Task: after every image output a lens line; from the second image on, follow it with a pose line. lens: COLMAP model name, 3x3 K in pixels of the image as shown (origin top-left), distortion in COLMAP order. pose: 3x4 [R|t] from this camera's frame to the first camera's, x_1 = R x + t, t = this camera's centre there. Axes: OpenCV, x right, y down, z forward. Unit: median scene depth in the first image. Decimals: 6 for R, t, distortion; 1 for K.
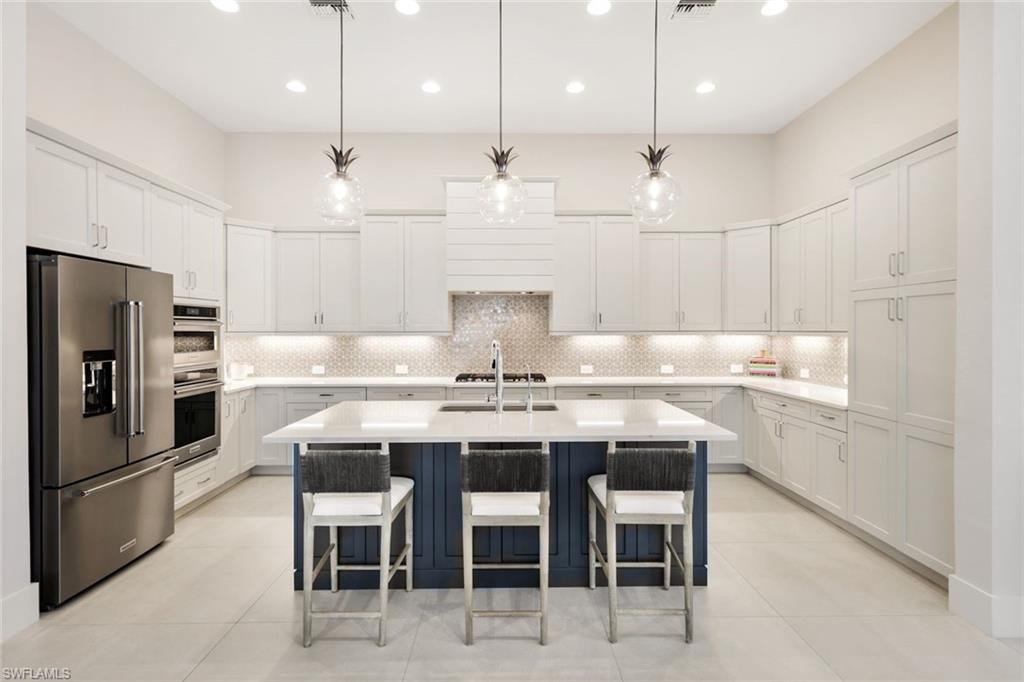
lens RADIAL K [[511.0, 0, 506.9], [0, 511.0, 334.1], [0, 0, 1]] dist [-0.004470, -0.002135]
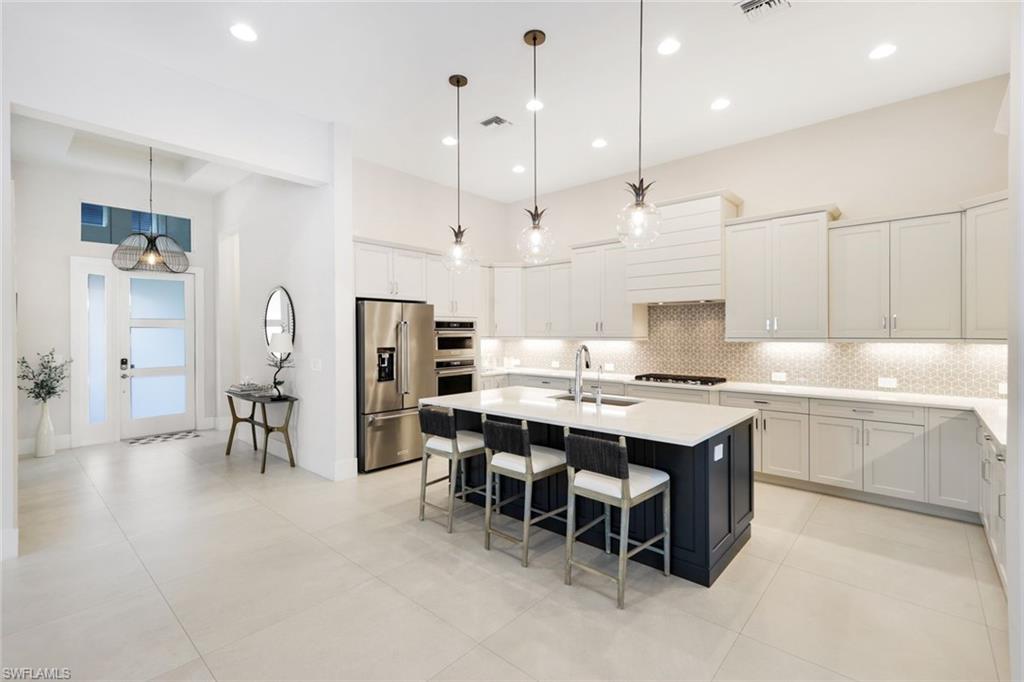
lens RADIAL K [[446.3, 0, 514.7], [0, 446.3, 338.6], [0, 0, 1]] dist [0.005166, -0.000019]
pose [[0.742296, 0.007422, -0.670031, 0.501242], [-0.003332, 0.999967, 0.007385, -0.011603], [0.670063, -0.003250, 0.742297, 0.048097]]
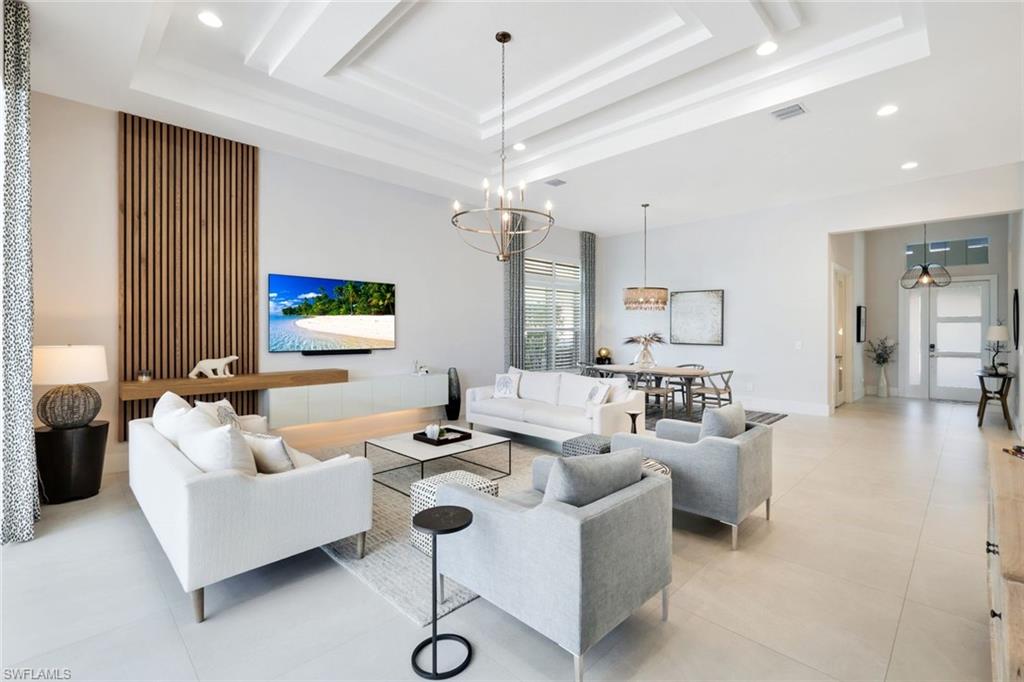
lens RADIAL K [[456.6, 0, 531.3], [0, 456.6, 329.6], [0, 0, 1]] dist [0.004745, 0.000956]
pose [[-0.703706, 0.000281, -0.710492, 1.593238], [-0.004683, 0.999976, 0.005034, -0.002860], [0.710476, 0.006870, -0.703688, 0.497270]]
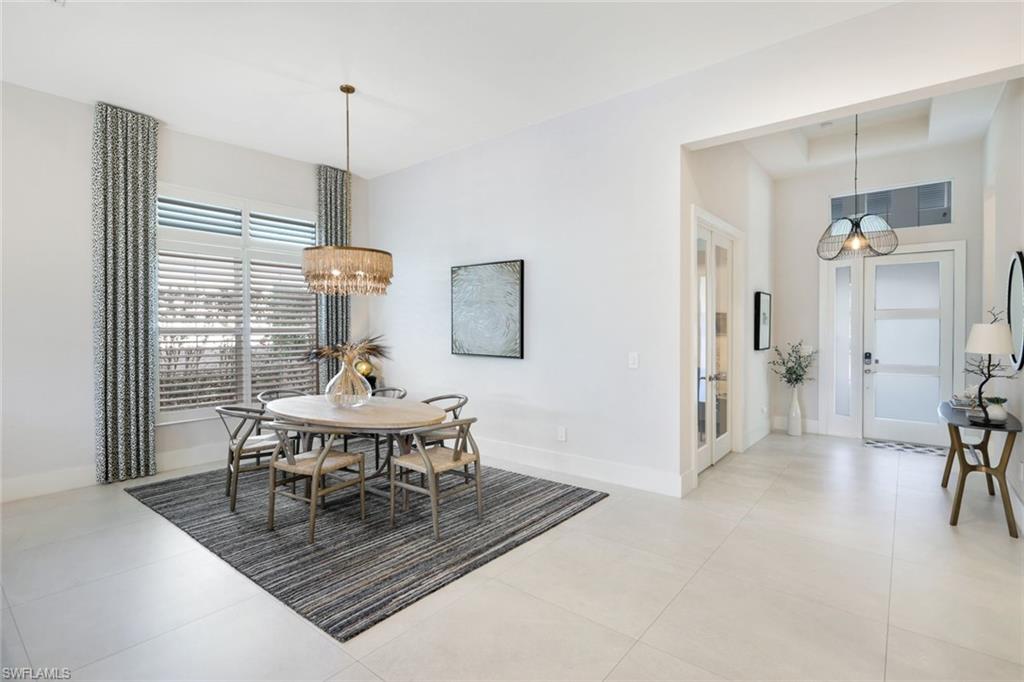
lens RADIAL K [[490.8, 0, 507.5], [0, 490.8, 331.9], [0, 0, 1]] dist [0.003630, 0.000029]
pose [[-0.641216, 0.007903, -0.767320, 0.435298], [-0.003253, 0.999910, 0.013017, -0.010152], [0.767354, 0.010843, -0.641133, 0.428571]]
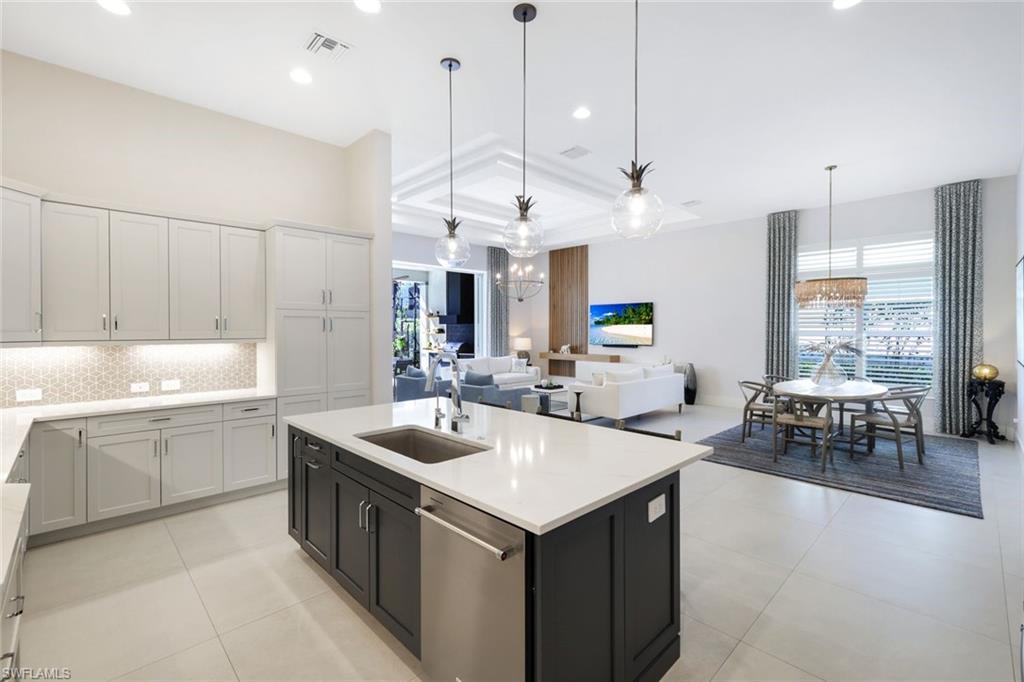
lens RADIAL K [[446.3, 0, 519.7], [0, 446.3, 337.7], [0, 0, 1]] dist [0.005166, -0.000019]
pose [[-0.696731, -0.011144, 0.717246, -0.532398], [0.006885, 0.999729, 0.022221, -0.024907], [-0.717299, 0.020420, -0.696466, 1.189432]]
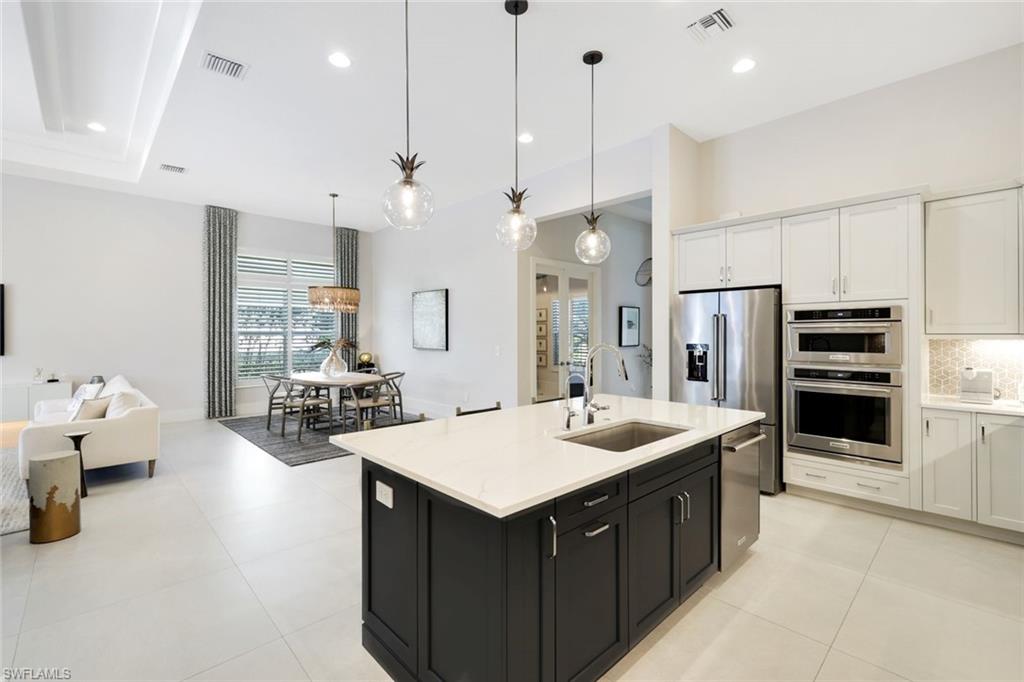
lens RADIAL K [[446.3, 0, 506.2], [0, 446.3, 333.8], [0, 0, 1]] dist [0.005166, -0.000019]
pose [[-0.735060, 0.004624, -0.677986, 0.510268], [-0.002175, 0.999956, 0.009178, -0.010659], [0.677999, 0.008221, -0.735017, 1.199646]]
